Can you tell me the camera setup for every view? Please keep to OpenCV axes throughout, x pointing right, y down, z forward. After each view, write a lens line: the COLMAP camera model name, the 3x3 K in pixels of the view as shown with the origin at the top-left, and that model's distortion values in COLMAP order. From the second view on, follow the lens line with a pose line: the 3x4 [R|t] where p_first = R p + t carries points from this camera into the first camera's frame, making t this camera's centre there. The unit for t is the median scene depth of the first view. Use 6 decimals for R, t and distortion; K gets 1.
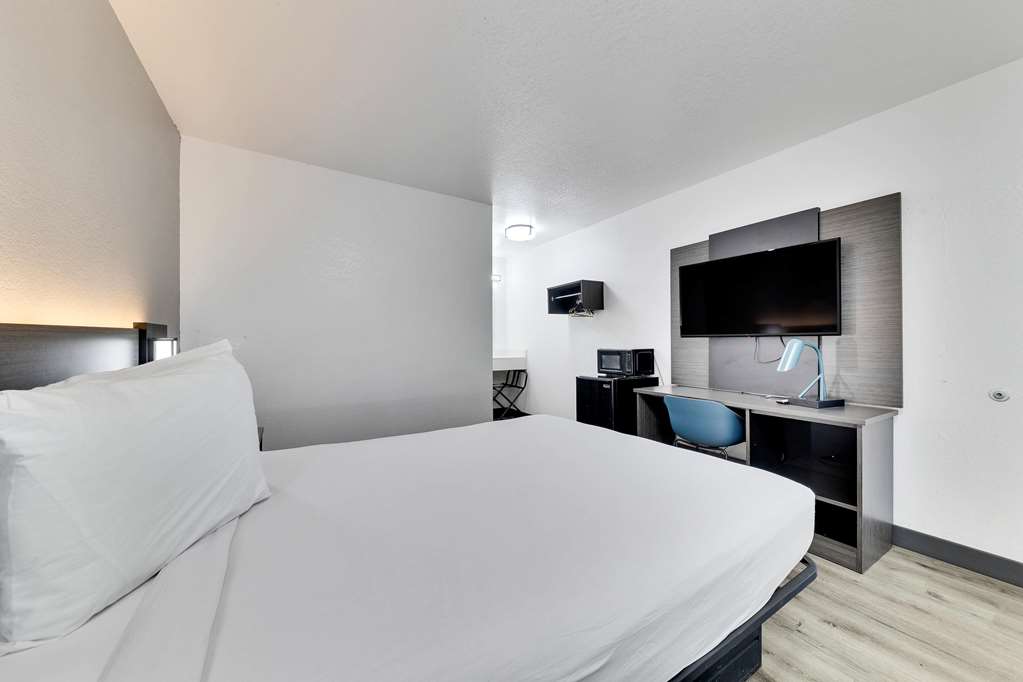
lens RADIAL K [[346.9, 0, 513.9], [0, 346.9, 340.0], [0, 0, 1]] dist [-0.000263, -0.000494]
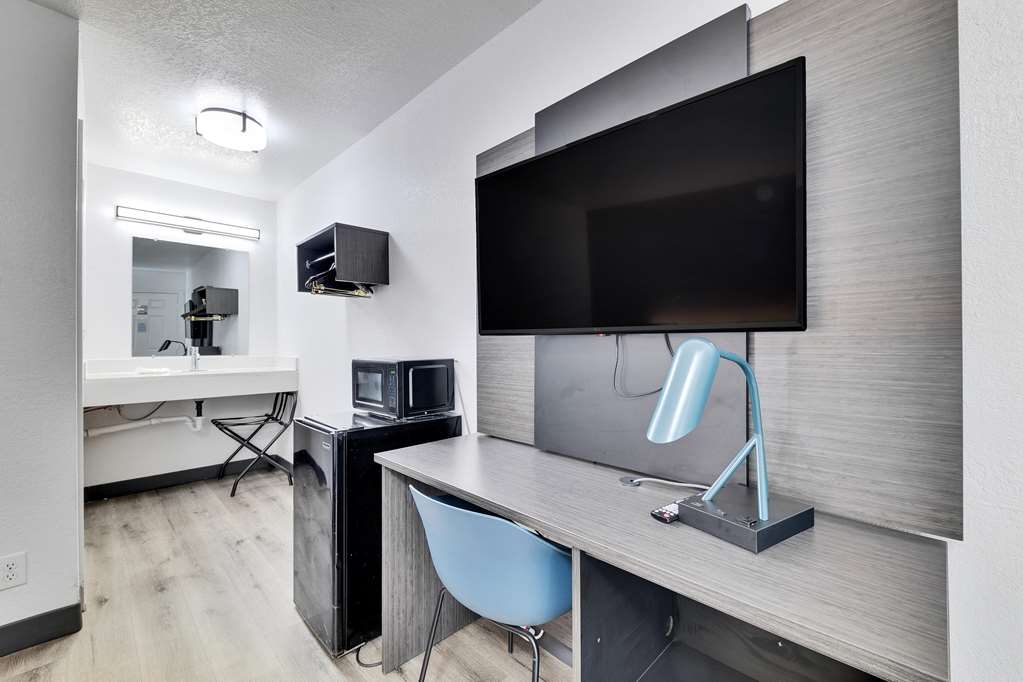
lens RADIAL K [[419.7, 0, 497.8], [0, 419.7, 338.9], [0, 0, 1]] dist [0.000018, 0.000115]
pose [[0.970805, 0.002652, 0.239857, 0.375340], [-0.001715, 0.999990, -0.004116, -0.001315], [-0.239866, 0.003584, 0.970799, 0.463523]]
